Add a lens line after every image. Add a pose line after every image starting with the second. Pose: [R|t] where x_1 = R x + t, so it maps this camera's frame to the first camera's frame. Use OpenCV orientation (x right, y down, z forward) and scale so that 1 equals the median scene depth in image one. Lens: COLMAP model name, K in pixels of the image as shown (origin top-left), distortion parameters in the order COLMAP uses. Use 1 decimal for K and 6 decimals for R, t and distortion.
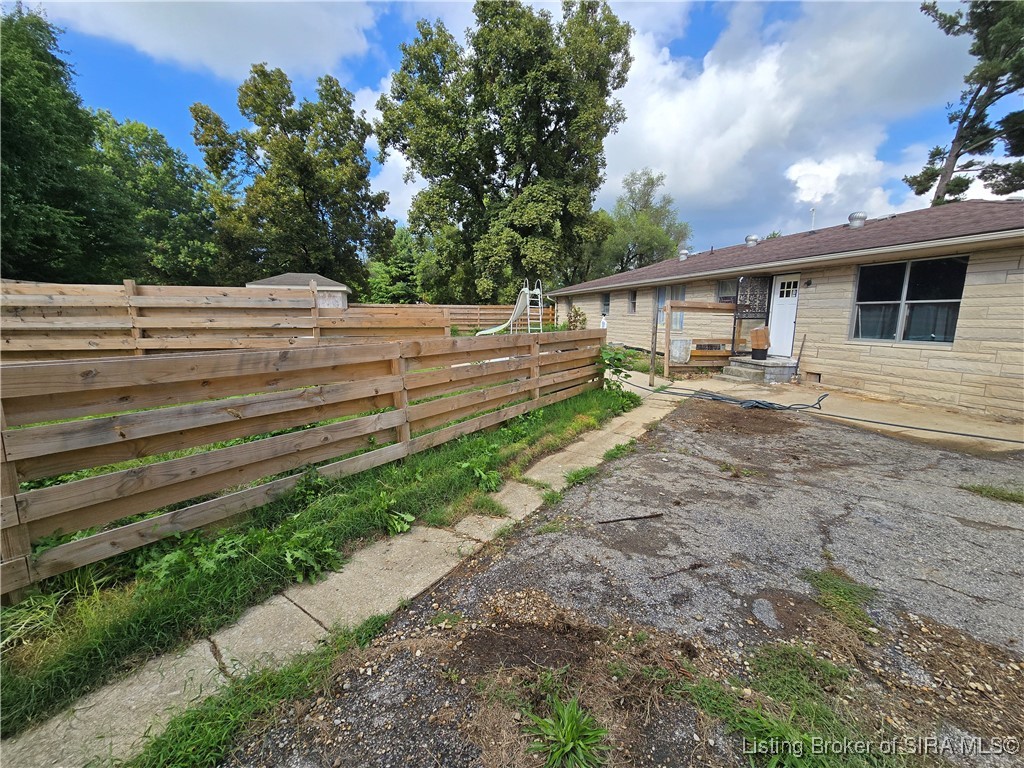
lens RADIAL K [[423.0, 0, 512.0], [0, 423.0, 384.0], [0, 0, 1]] dist [0.000234, 0.001052]
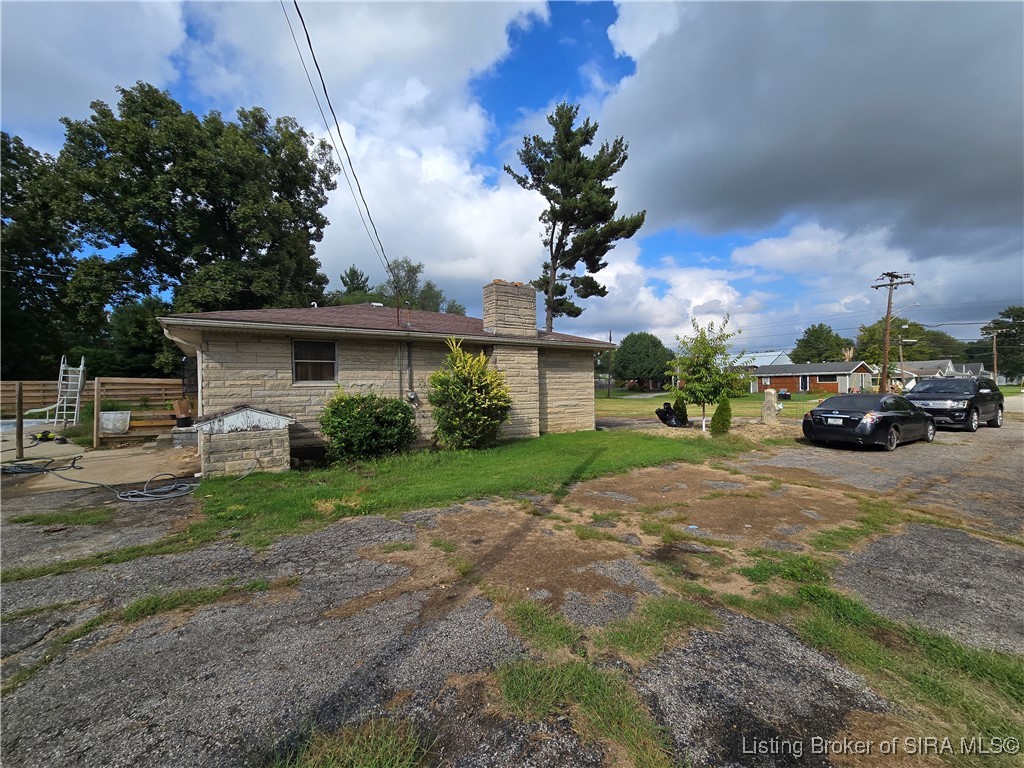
lens RADIAL K [[419.2, 0, 512.0], [0, 419.2, 384.0], [0, 0, 1]] dist [0.001255, 0.000308]
pose [[0.944748, -0.015651, 0.327425, 0.464010], [0.069136, 0.985904, -0.152358, 0.027161], [-0.320425, 0.166576, 0.932513, -0.162956]]
